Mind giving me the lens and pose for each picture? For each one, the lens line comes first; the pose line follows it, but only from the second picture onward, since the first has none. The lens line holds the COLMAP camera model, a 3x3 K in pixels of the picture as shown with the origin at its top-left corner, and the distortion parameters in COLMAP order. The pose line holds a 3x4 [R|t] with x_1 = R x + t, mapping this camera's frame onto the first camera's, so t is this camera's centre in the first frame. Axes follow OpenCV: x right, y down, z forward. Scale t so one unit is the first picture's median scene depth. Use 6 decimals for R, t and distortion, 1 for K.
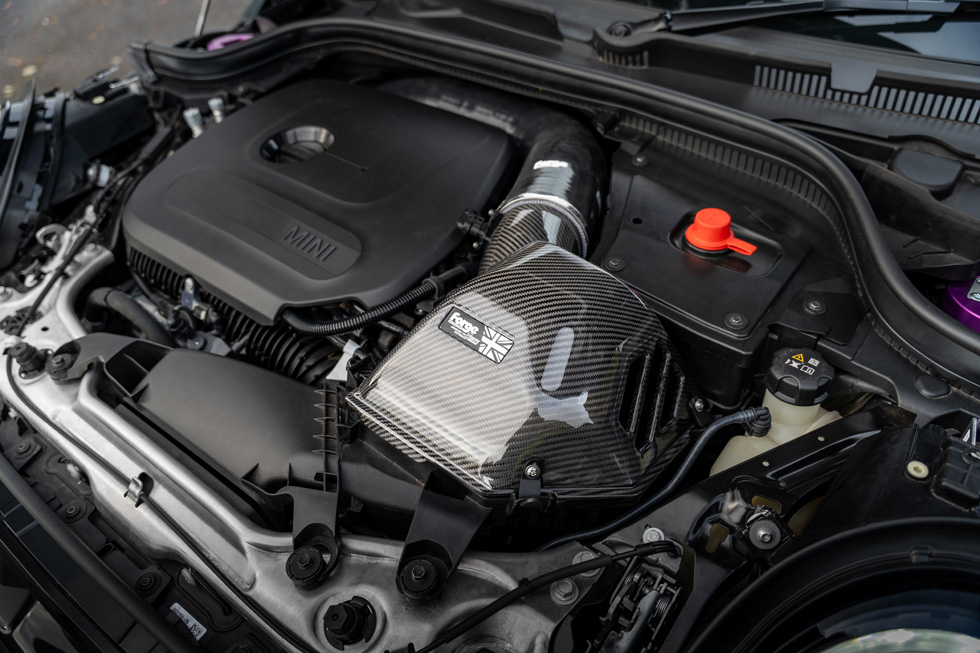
lens RADIAL K [[759.7, 0, 474.7], [0, 759.7, 327.9], [0, 0, 1]] dist [-0.007549, -0.006837]
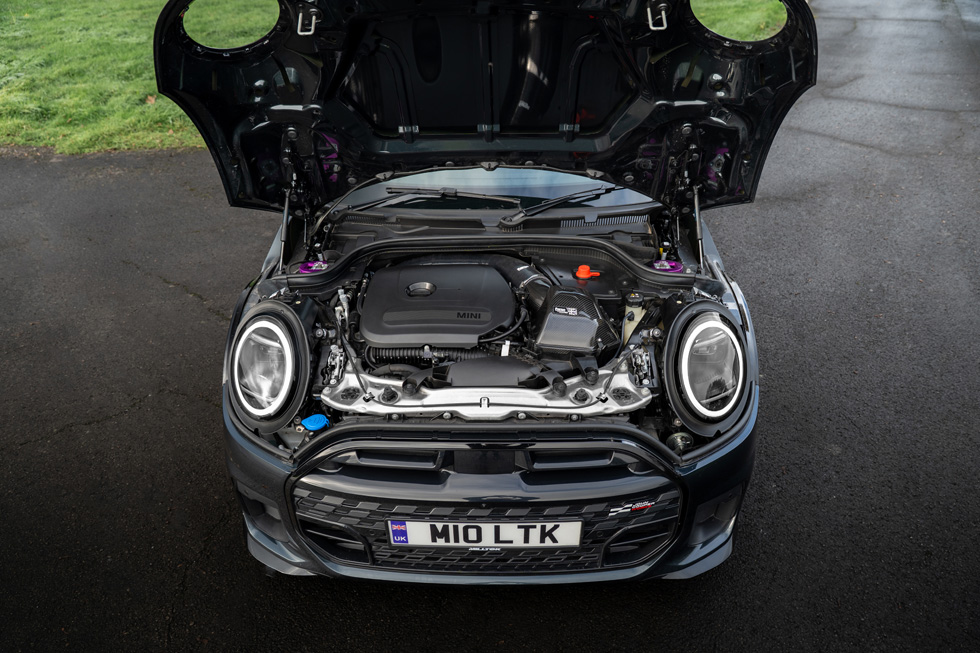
lens RADIAL K [[649.7, 0, 490.0], [0, 649.7, 326.5], [0, 0, 1]] dist [-0.003184, 0.000036]
pose [[0.797338, -0.281143, 0.534051, -1.538305], [0.383037, 0.919552, -0.087792, 0.165659], [-0.466406, 0.274561, 0.840882, -1.015404]]
